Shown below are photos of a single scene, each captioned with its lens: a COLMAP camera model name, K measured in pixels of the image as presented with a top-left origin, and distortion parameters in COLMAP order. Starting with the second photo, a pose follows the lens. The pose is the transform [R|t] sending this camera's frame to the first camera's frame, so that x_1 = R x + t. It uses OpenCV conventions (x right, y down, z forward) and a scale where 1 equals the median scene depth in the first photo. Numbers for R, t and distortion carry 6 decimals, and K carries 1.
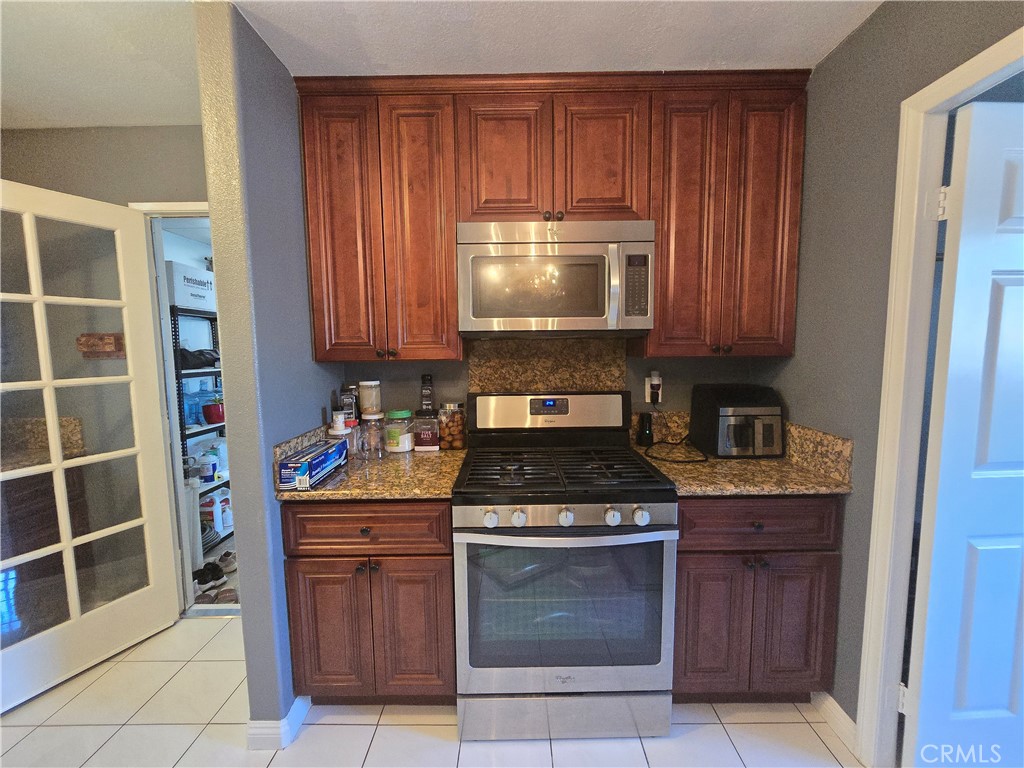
lens RADIAL K [[423.8, 0, 511.8], [0, 423.8, 383.2], [0, 0, 1]] dist [-0.004850, 0.000922]
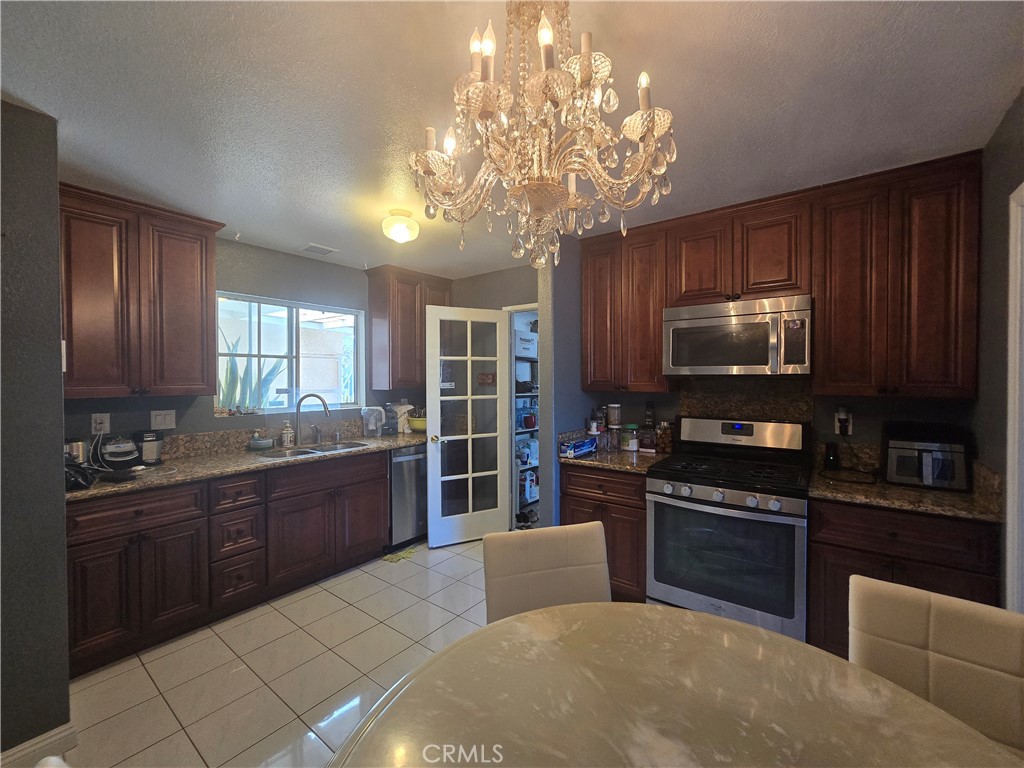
lens RADIAL K [[423.8, 0, 510.8], [0, 423.8, 380.1], [0, 0, 1]] dist [-0.004850, 0.000922]
pose [[0.794804, 0.014470, -0.606694, 0.370444], [-0.062453, 0.996358, -0.058054, 0.025650], [0.603645, 0.084031, 0.792813, -0.584902]]
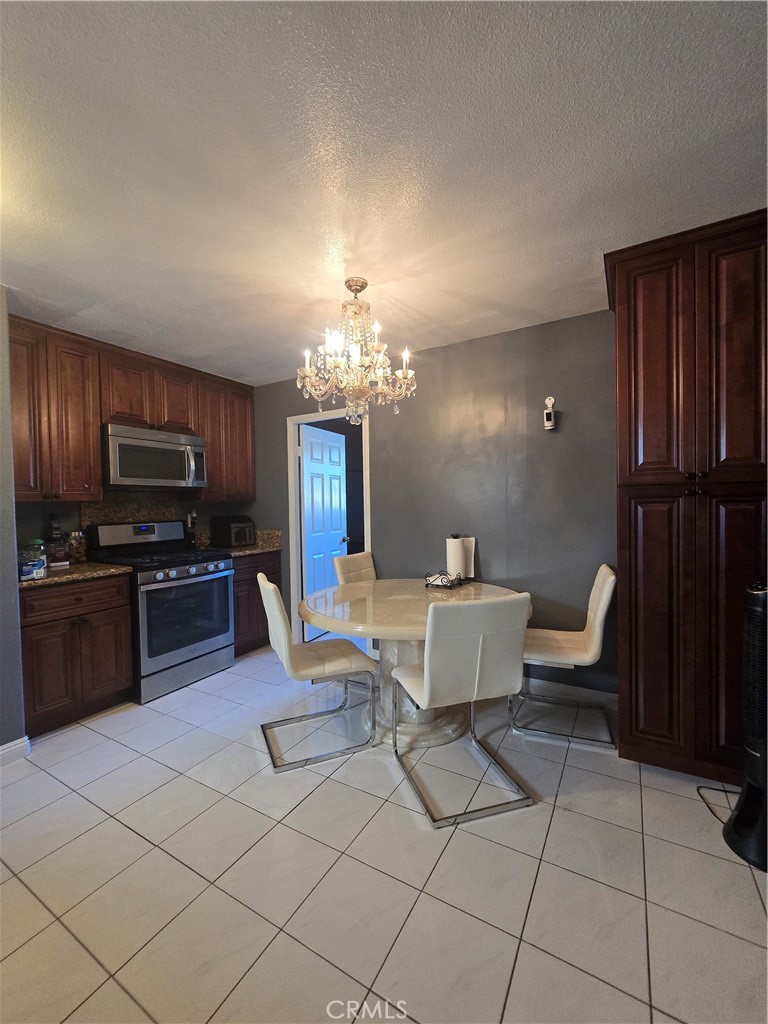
lens RADIAL K [[423.8, 0, 387.2], [0, 423.8, 511.7], [0, 0, 1]] dist [-0.004850, 0.000922]
pose [[0.491483, -0.012010, 0.870804, -1.030617], [0.092433, 0.994976, -0.038447, 0.154499], [-0.865968, 0.099387, 0.490124, -0.788401]]
